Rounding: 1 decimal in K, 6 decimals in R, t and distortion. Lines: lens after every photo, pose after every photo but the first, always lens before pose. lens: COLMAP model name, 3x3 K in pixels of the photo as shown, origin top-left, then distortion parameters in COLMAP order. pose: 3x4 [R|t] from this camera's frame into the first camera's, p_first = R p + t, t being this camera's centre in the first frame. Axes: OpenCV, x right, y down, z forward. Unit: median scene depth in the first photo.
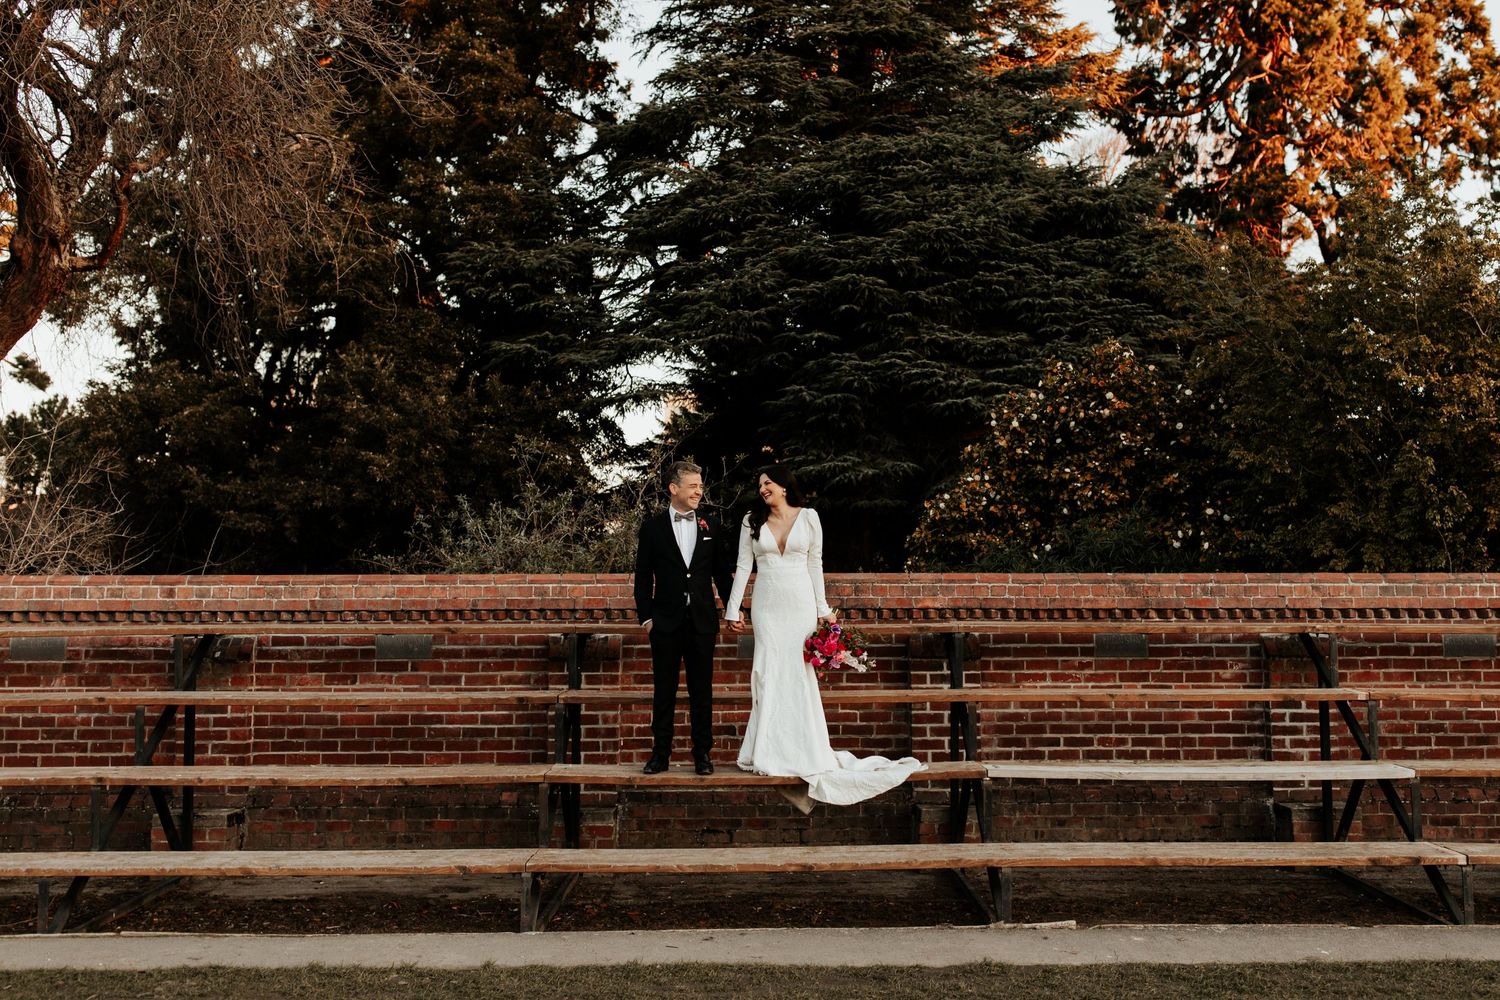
lens RADIAL K [[1514.9, 0, 801.7], [0, 1514.9, 467.6], [0, 0, 1]] dist [0.013700, -0.015844]
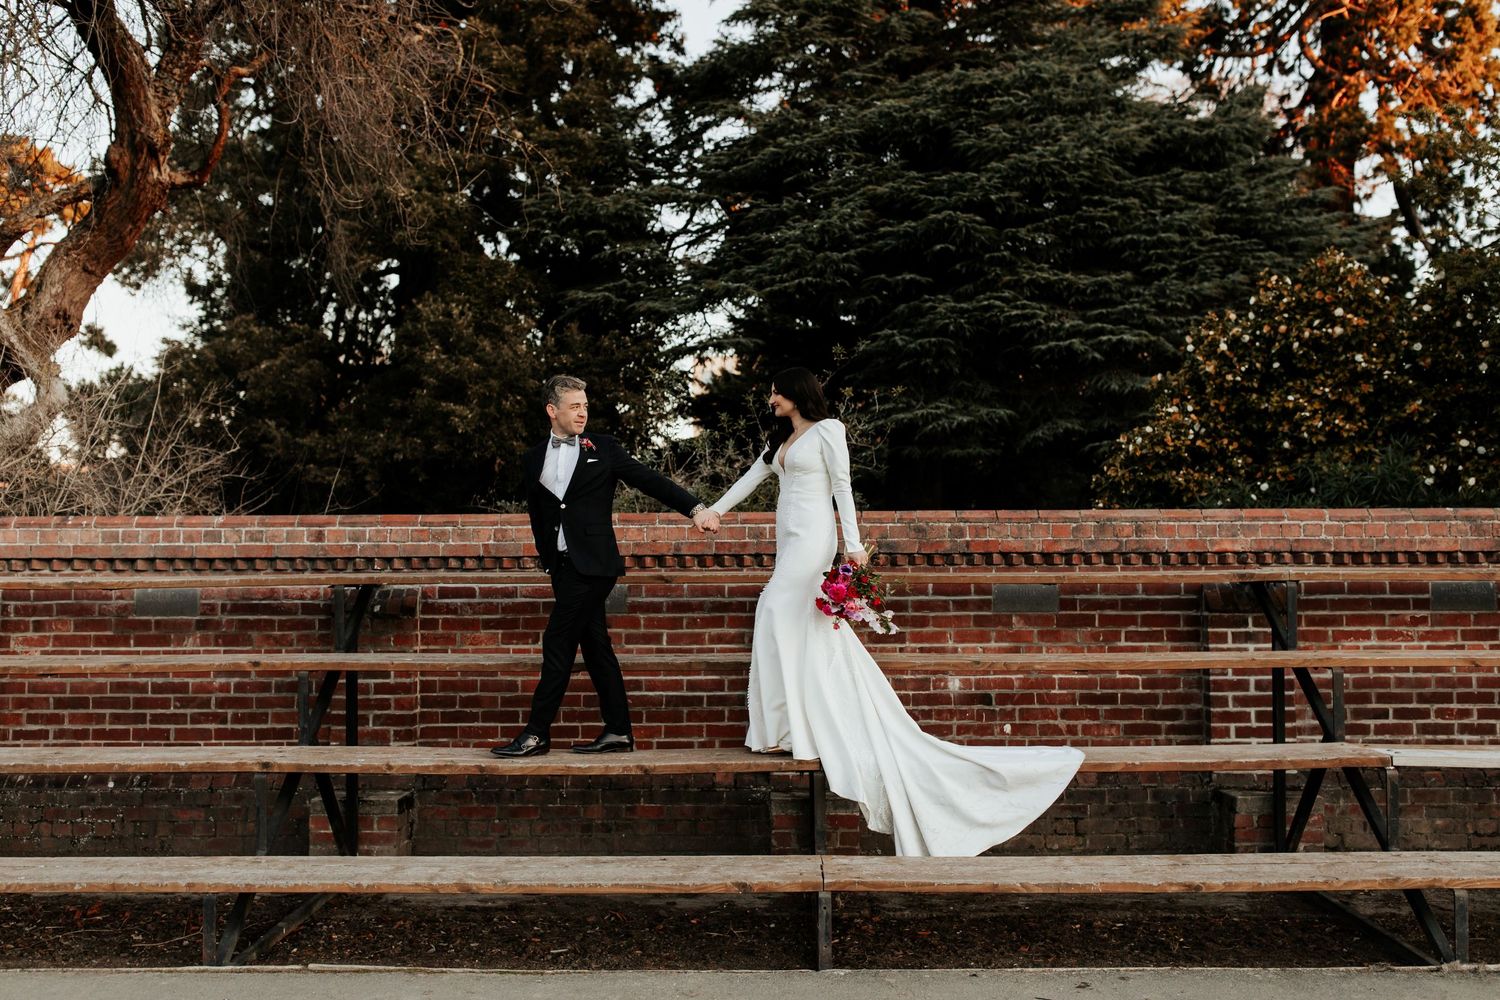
lens RADIAL K [[1462.7, 0, 757.7], [0, 1462.7, 496.0], [0, 0, 1]] dist [0.015173, -0.019705]
pose [[0.998821, -0.005299, -0.048260, -0.092643], [0.007527, 0.998908, 0.046116, 0.017185], [0.047963, -0.046425, 0.997770, 0.140134]]
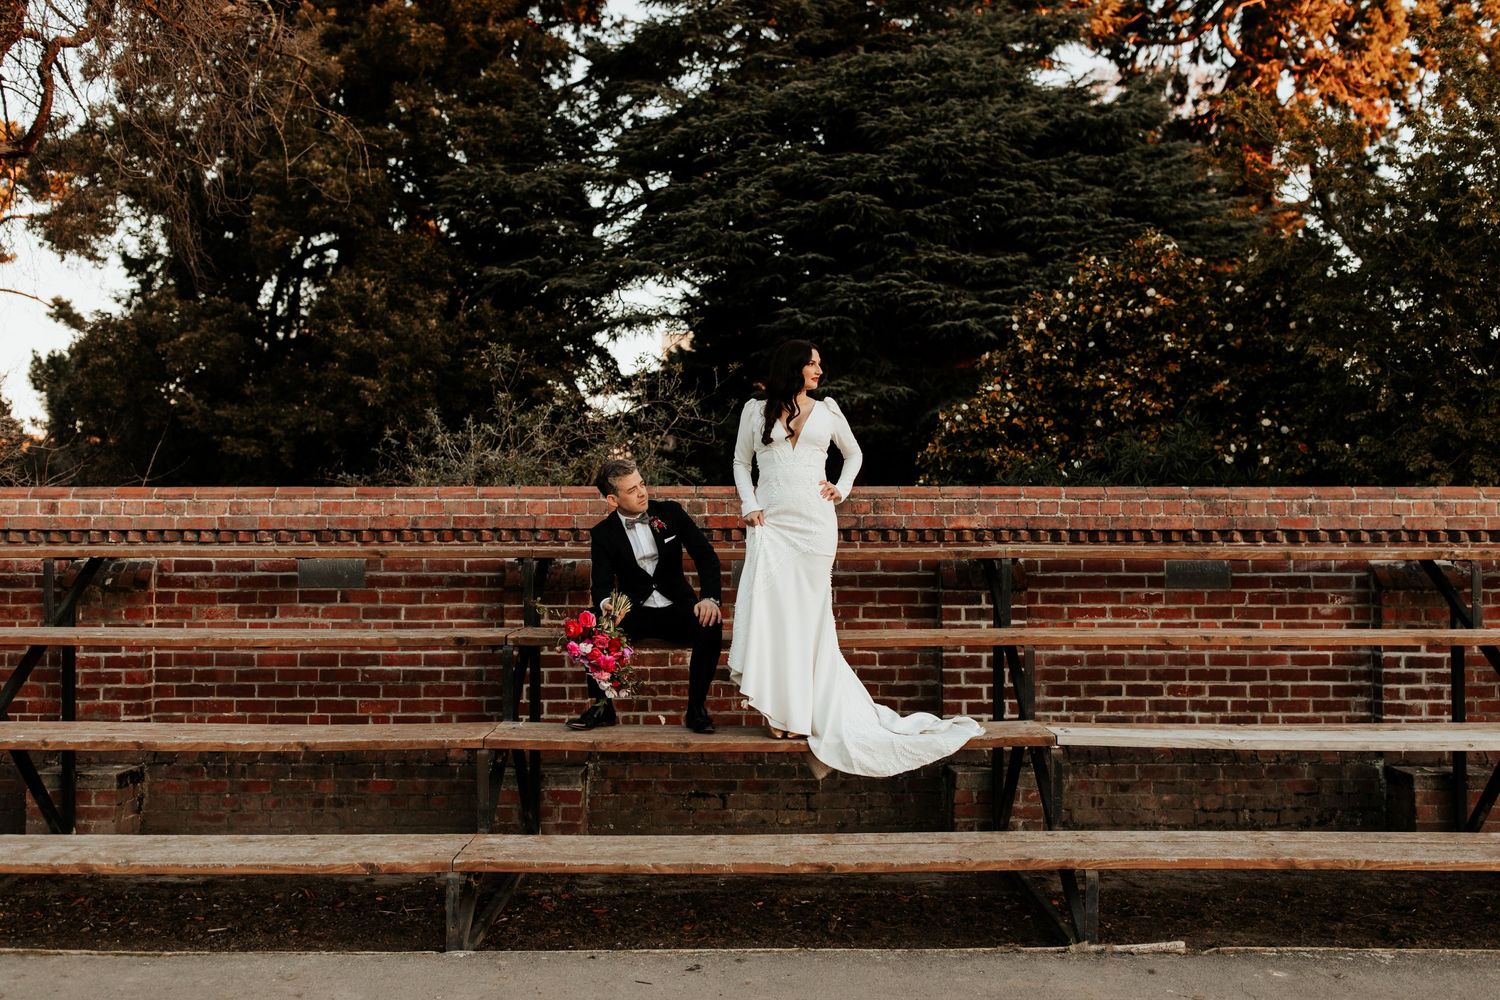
lens RADIAL K [[1420.6, 0, 747.4], [0, 1420.6, 495.6], [0, 0, 1]] dist [0.017737, -0.032117]
pose [[0.999551, 0.001528, -0.029935, -0.007389], [0.000395, 0.997943, 0.064113, 0.017857], [0.029972, -0.064096, 0.997494, 0.160606]]
